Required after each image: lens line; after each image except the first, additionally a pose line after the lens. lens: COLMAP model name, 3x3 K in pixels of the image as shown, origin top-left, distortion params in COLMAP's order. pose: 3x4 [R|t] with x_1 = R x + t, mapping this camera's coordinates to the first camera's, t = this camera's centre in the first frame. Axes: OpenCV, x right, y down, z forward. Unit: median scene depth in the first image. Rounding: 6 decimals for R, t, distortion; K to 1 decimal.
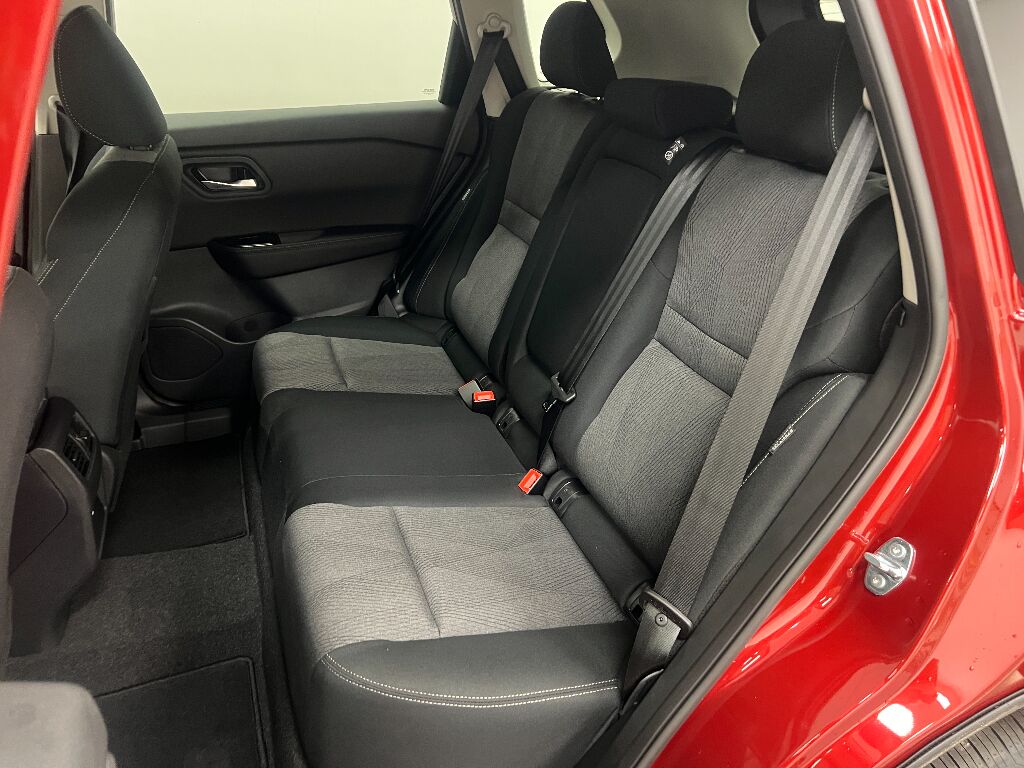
lens RADIAL K [[784.7, 0, 511.7], [0, 784.7, 395.8], [0, 0, 1]] dist [0.071376, -0.105331]
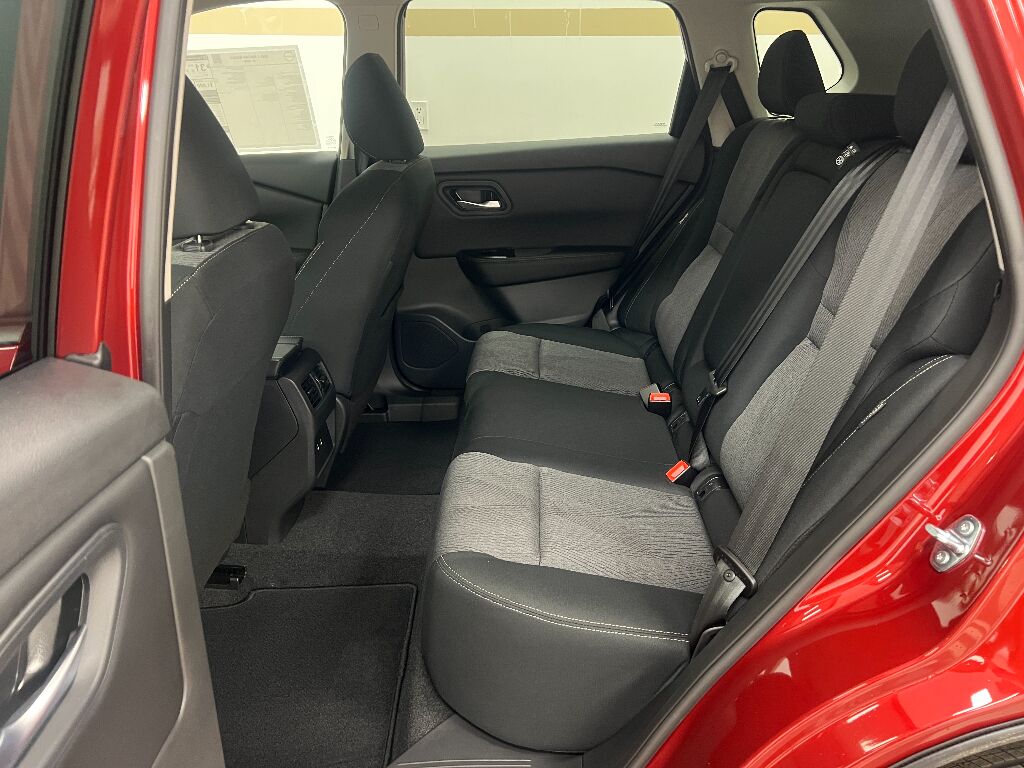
lens RADIAL K [[784.7, 0, 511.7], [0, 784.7, 395.8], [0, 0, 1]] dist [0.071376, -0.105331]
pose [[0.926115, 0.104018, -0.362617, 0.159824], [-0.134754, 0.989033, -0.060452, 0.087514], [0.352352, 0.104849, 0.929976, -0.051288]]
